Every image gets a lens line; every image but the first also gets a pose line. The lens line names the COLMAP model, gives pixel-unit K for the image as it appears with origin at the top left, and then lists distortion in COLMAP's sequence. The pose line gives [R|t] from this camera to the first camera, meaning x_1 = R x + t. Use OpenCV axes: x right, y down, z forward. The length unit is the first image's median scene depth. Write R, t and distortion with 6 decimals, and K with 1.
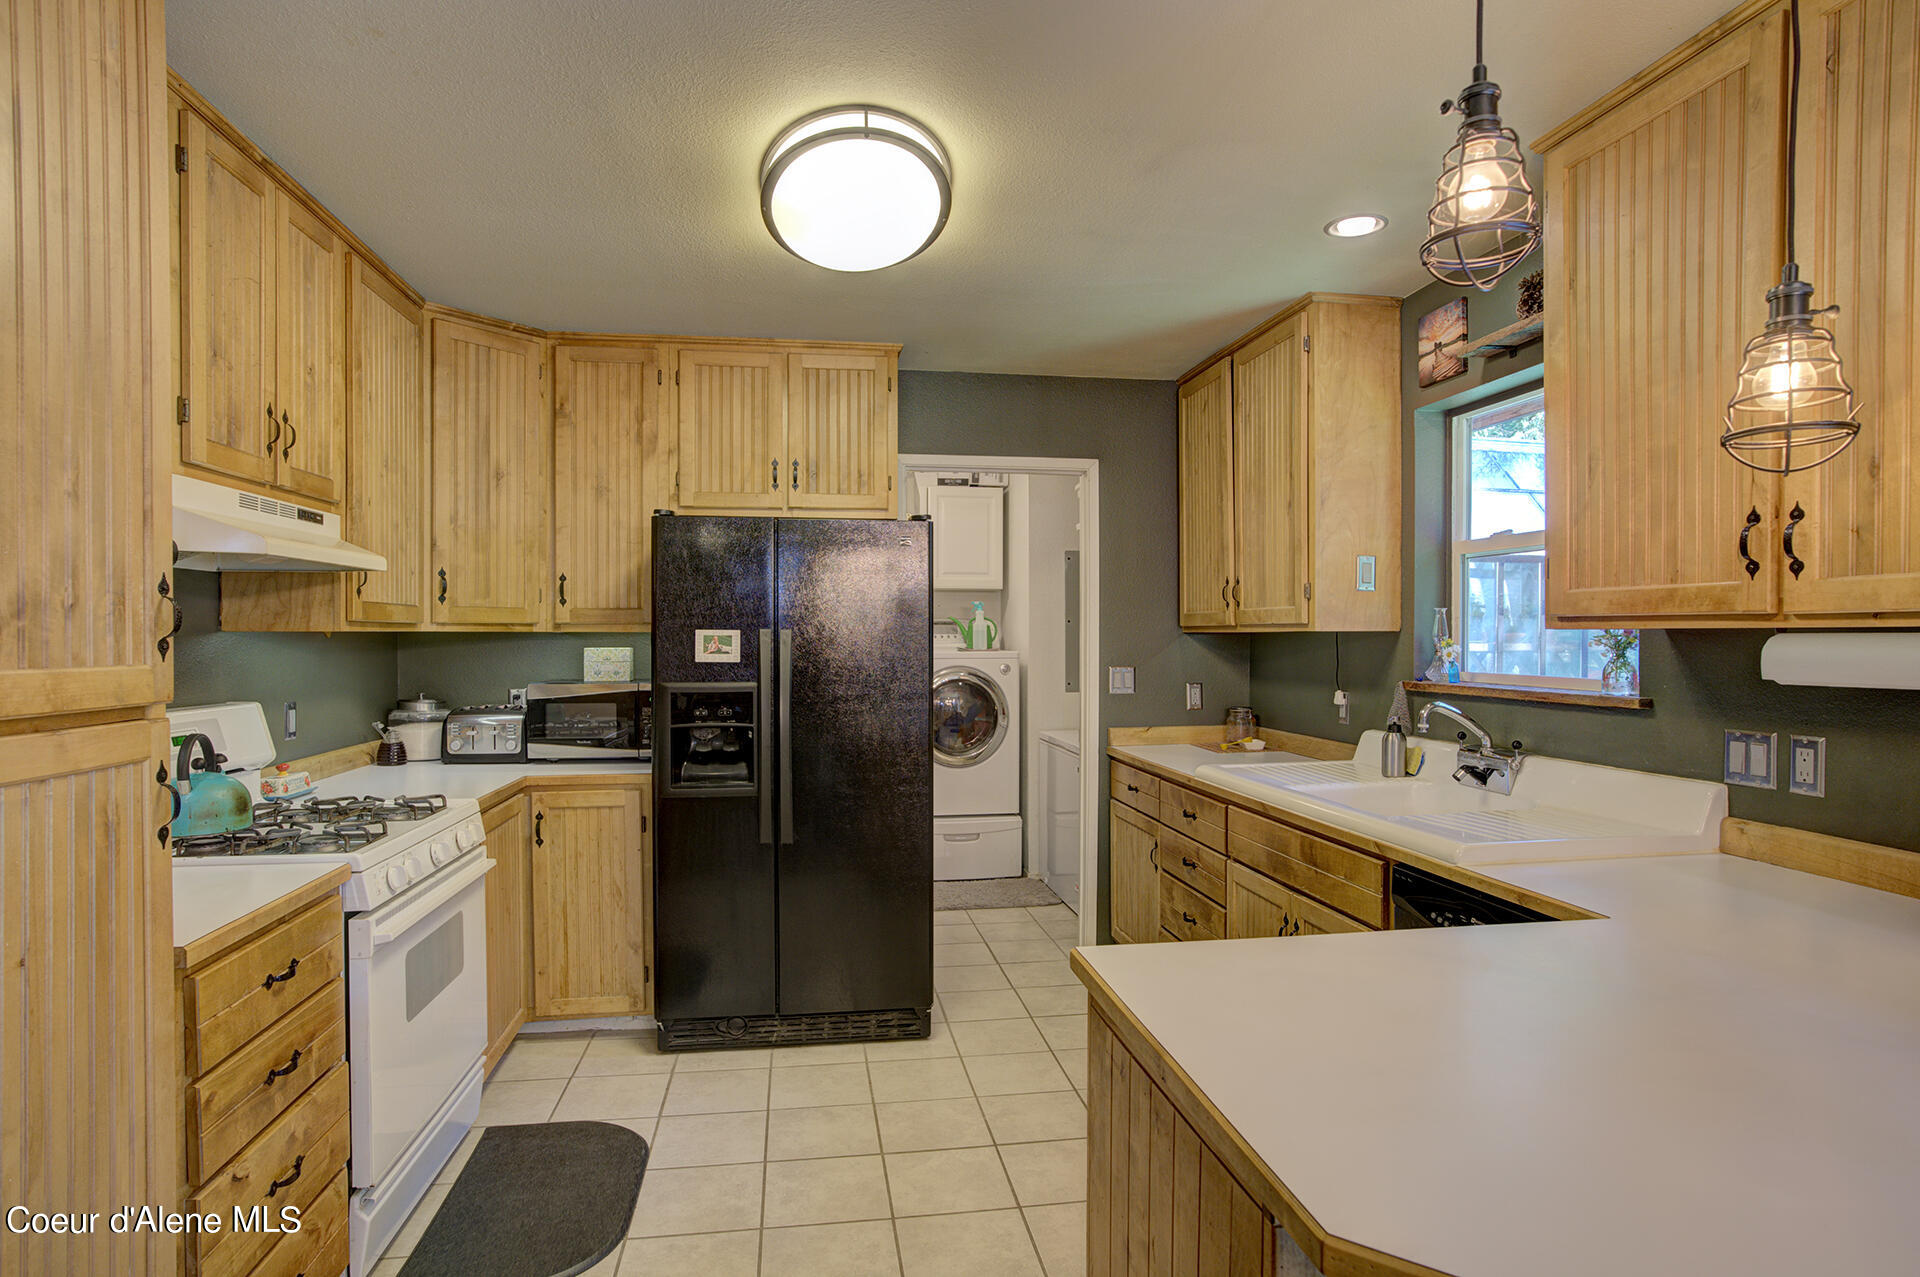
lens RADIAL K [[1039.5, 0, 952.3], [0, 1039.5, 643.4], [0, 0, 1]] dist [-0.029155, 0.000316]
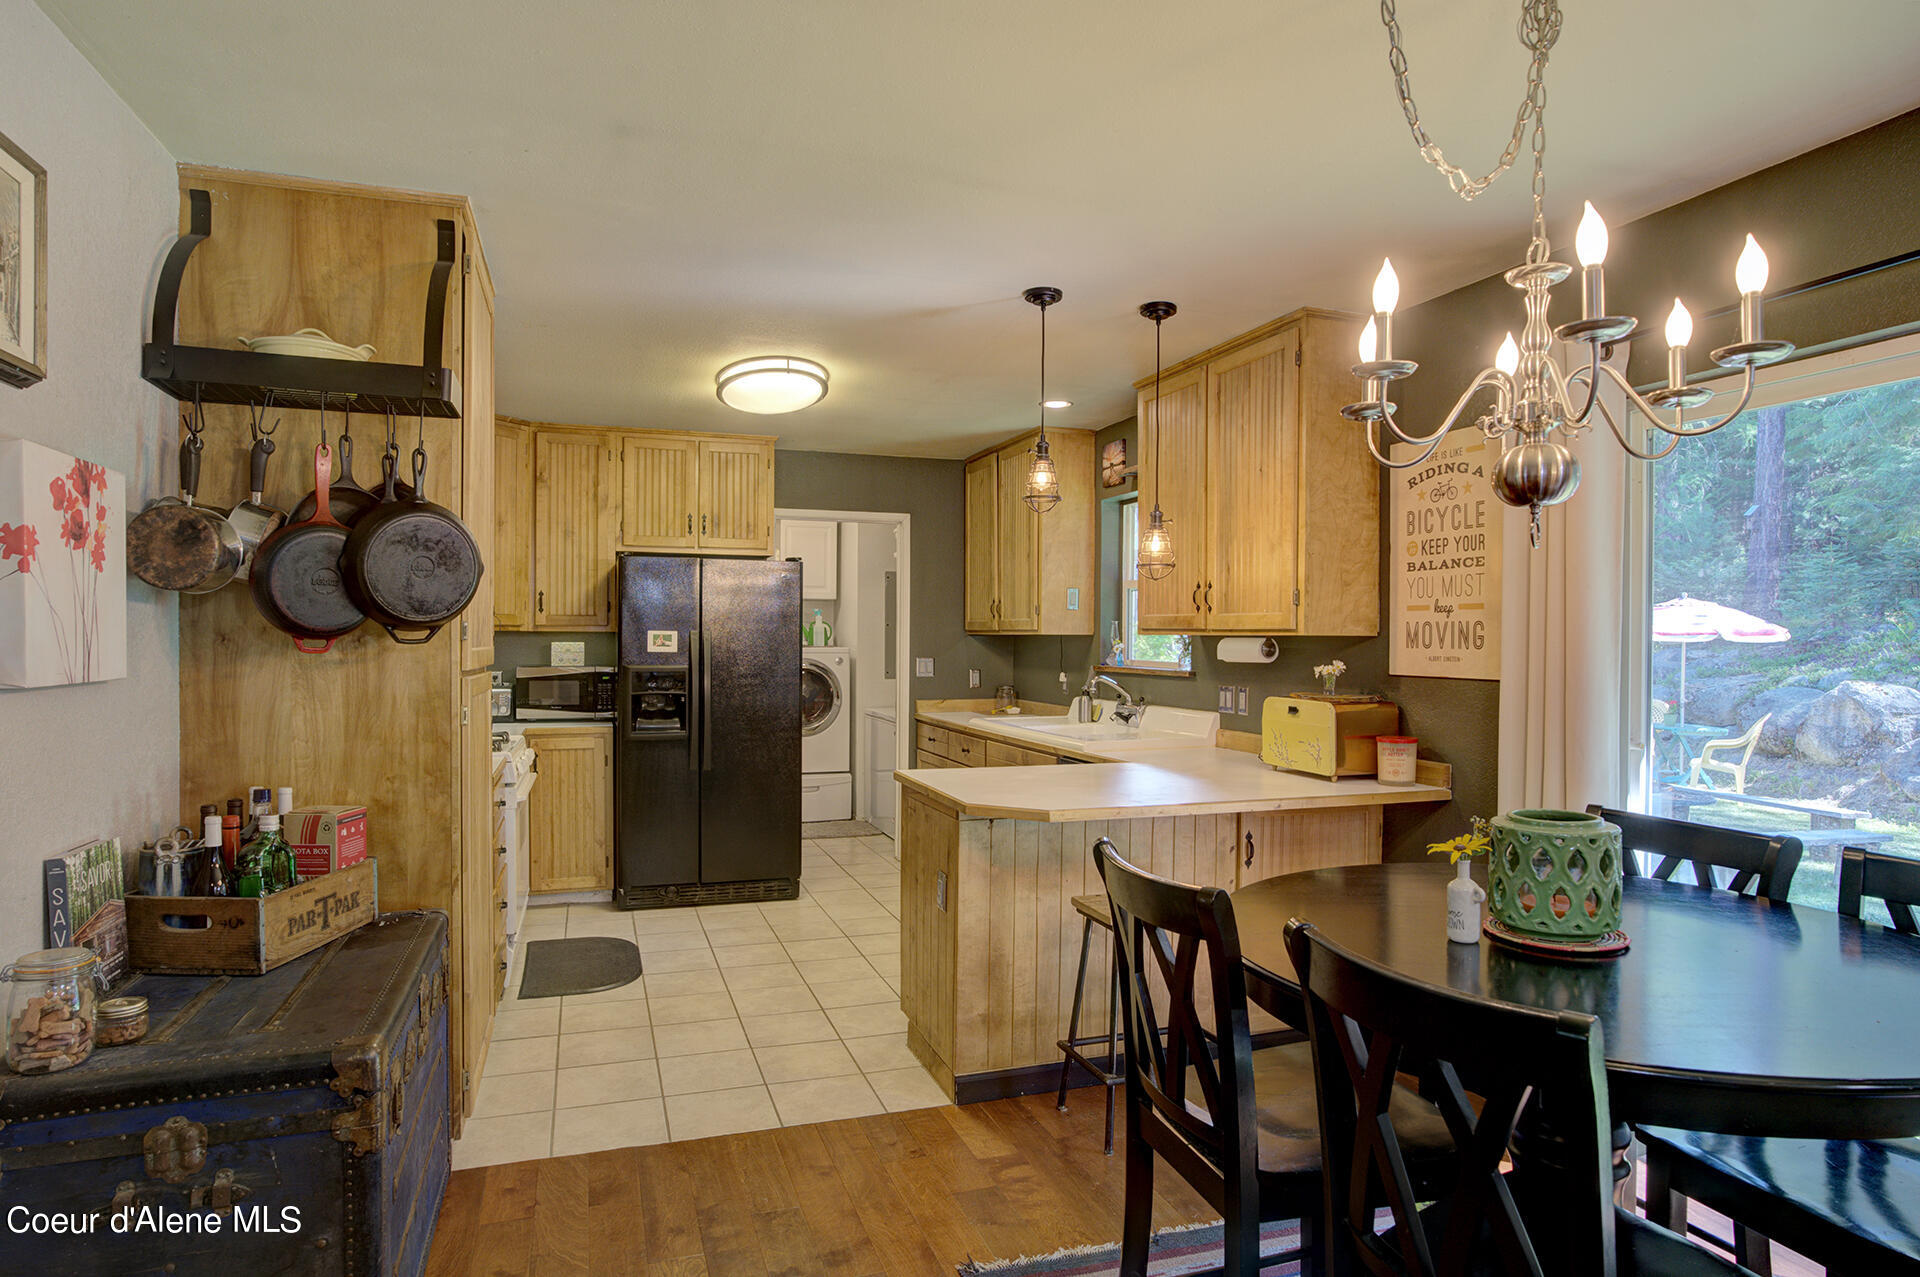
lens RADIAL K [[1106.7, 0, 956.9], [0, 1106.7, 642.5], [0, 0, 1]] dist [-0.005423, 0.000642]
pose [[0.983890, 0.005947, 0.178678, -0.086597], [-0.005746, 0.999982, -0.001642, 0.004012], [-0.178684, 0.000589, 0.983906, -0.656228]]
